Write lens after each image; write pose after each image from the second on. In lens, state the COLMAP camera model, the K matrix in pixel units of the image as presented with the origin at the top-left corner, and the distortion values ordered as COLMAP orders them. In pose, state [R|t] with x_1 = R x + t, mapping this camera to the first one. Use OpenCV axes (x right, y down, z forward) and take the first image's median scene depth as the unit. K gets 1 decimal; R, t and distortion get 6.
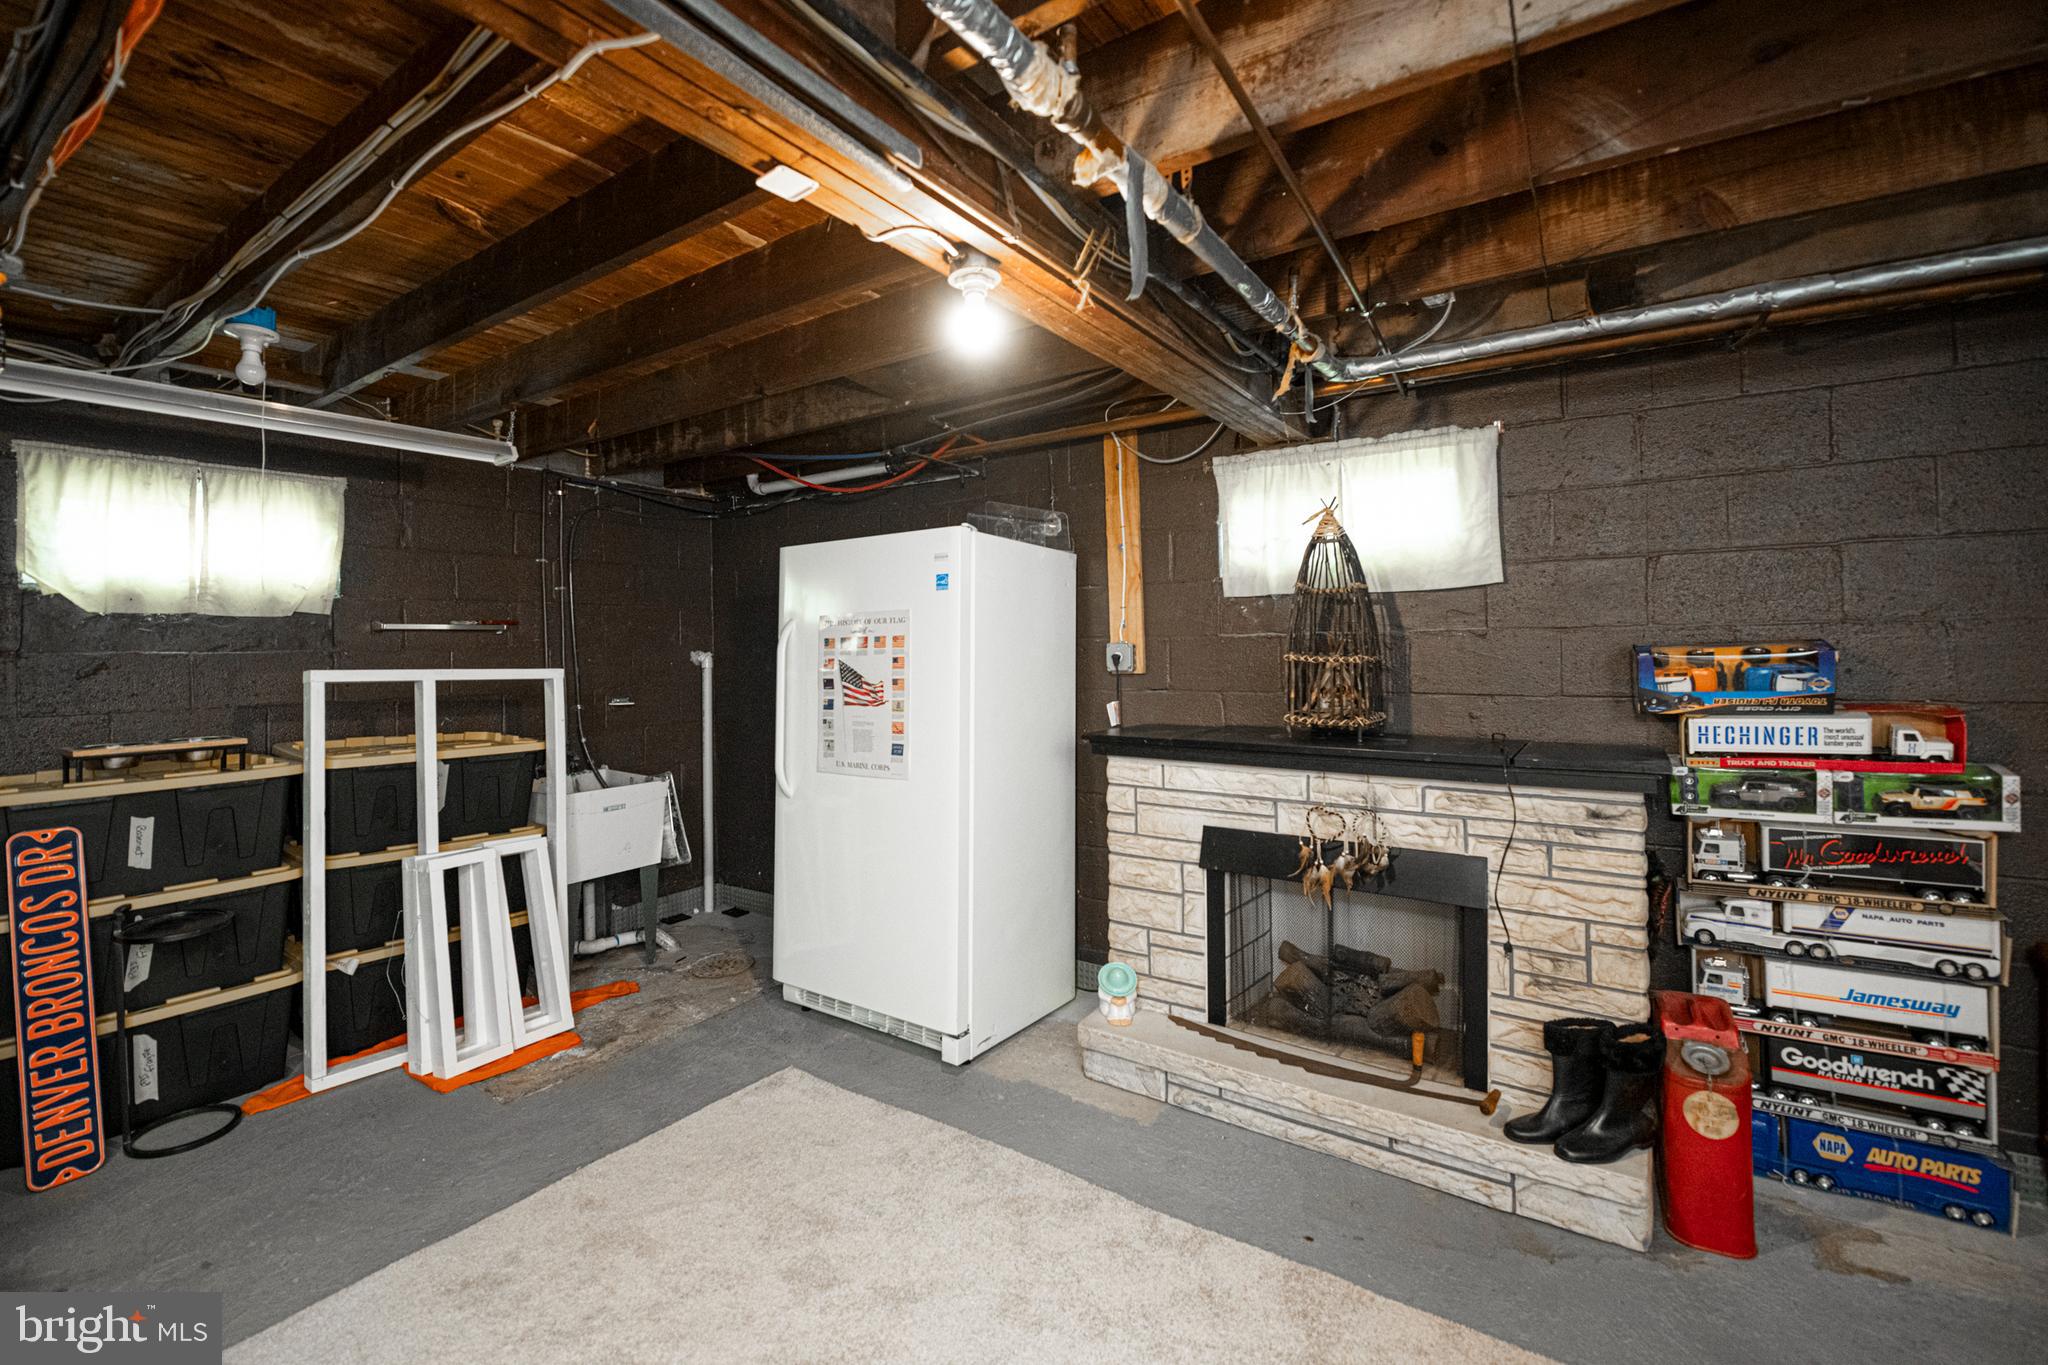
lens RADIAL K [[839.5, 0, 1031.6], [0, 839.5, 640.4], [0, 0, 1]] dist [0.000233, -0.004485]
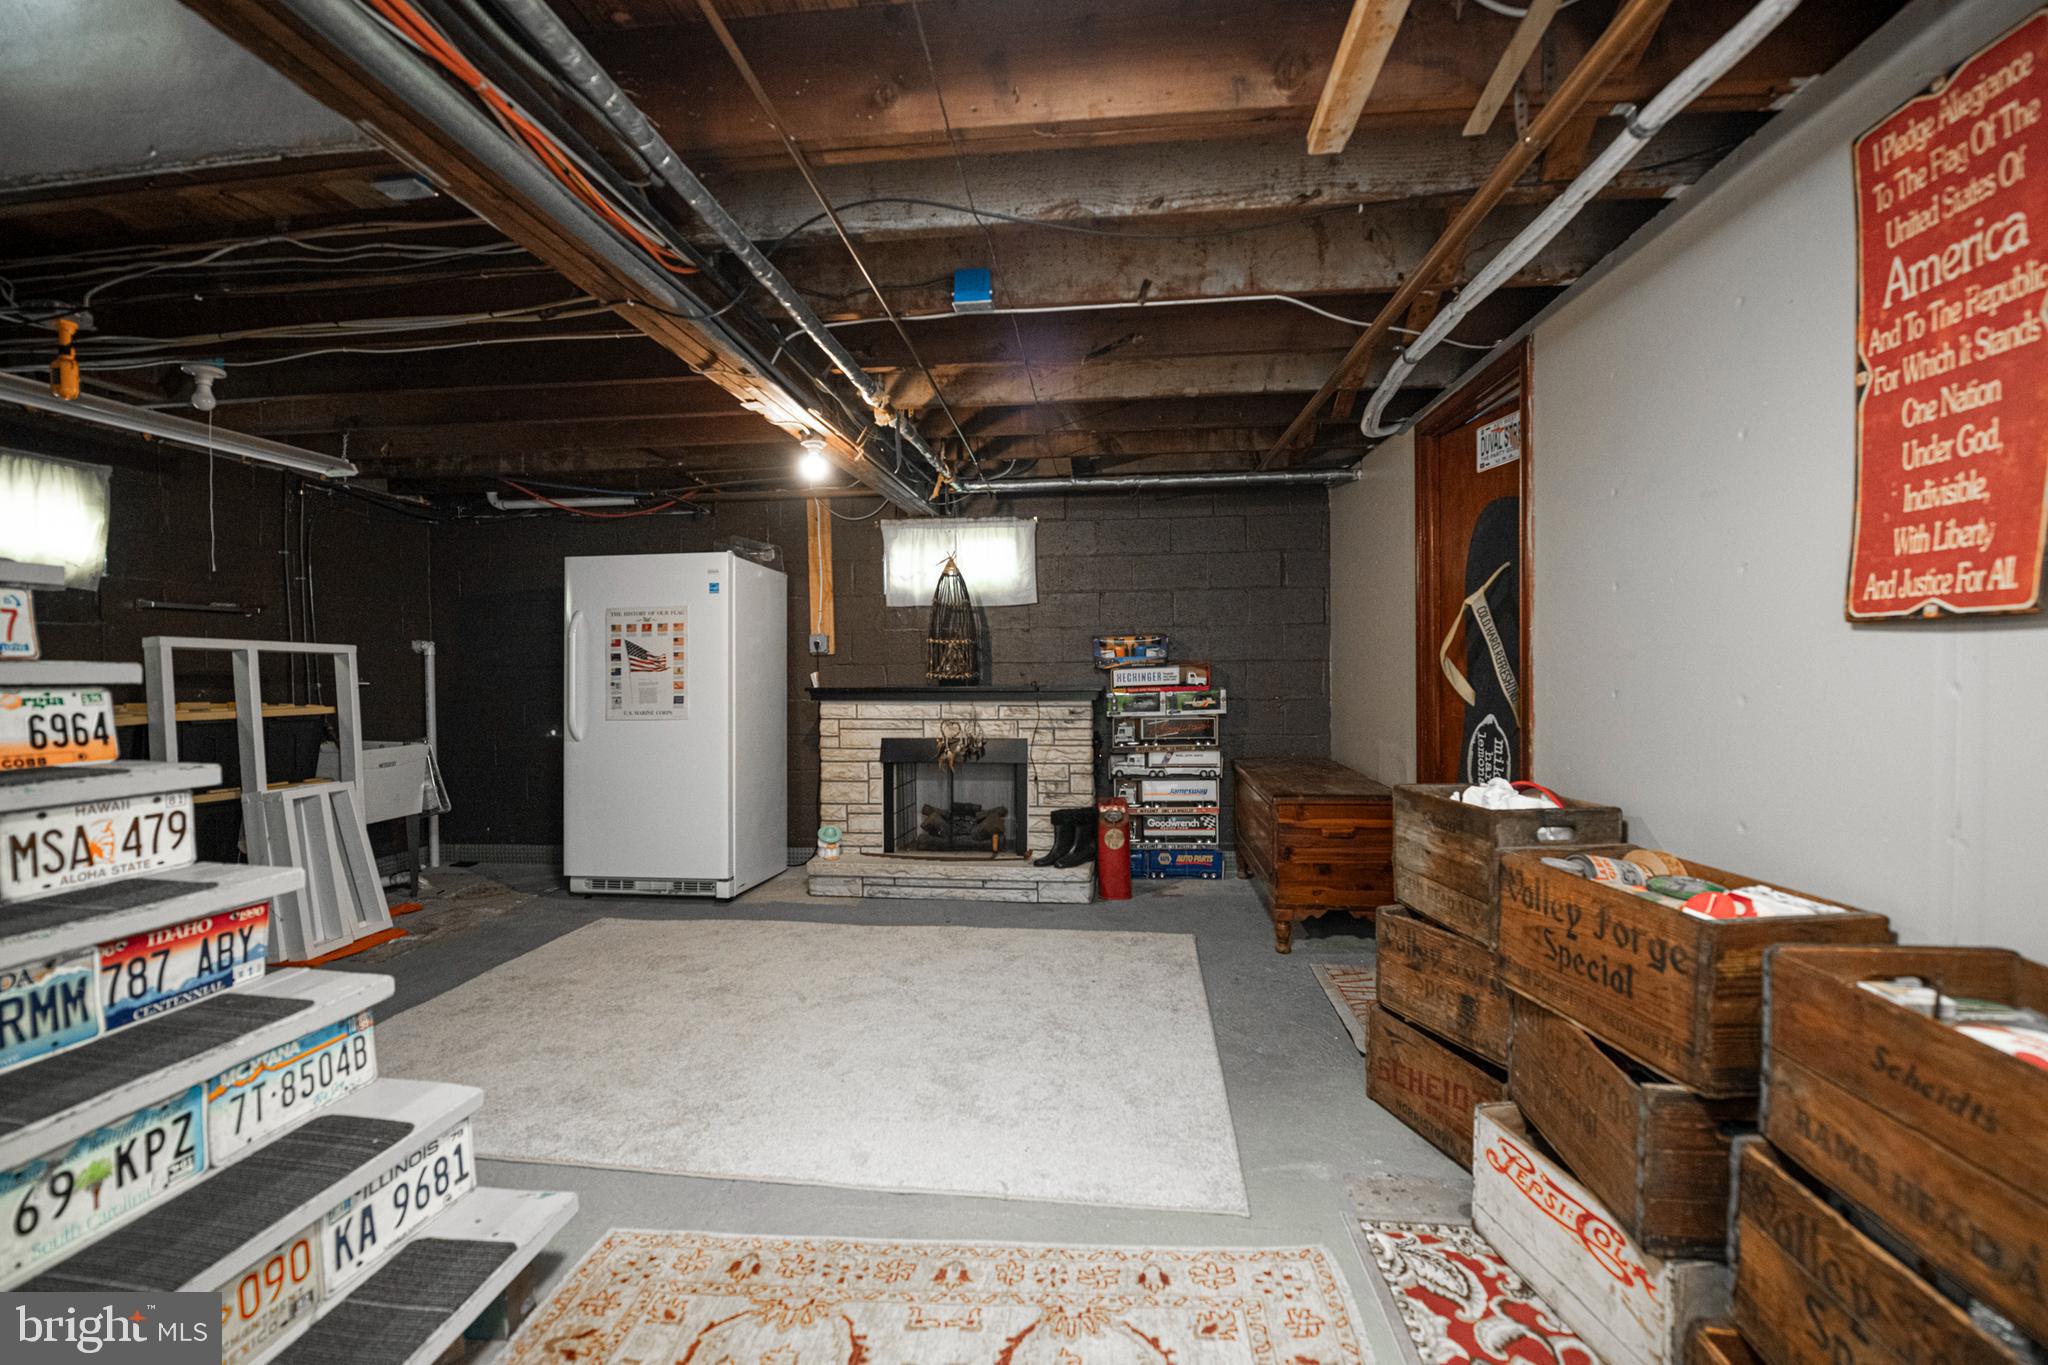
lens RADIAL K [[800.3, 0, 1014.1], [0, 800.3, 675.9], [0, 0, 1]] dist [0.006308, -0.003930]
pose [[0.892619, -0.001438, 0.450810, -0.301813], [-0.006358, 0.999855, 0.015777, 0.069245], [-0.450768, -0.016949, 0.892480, -0.597877]]
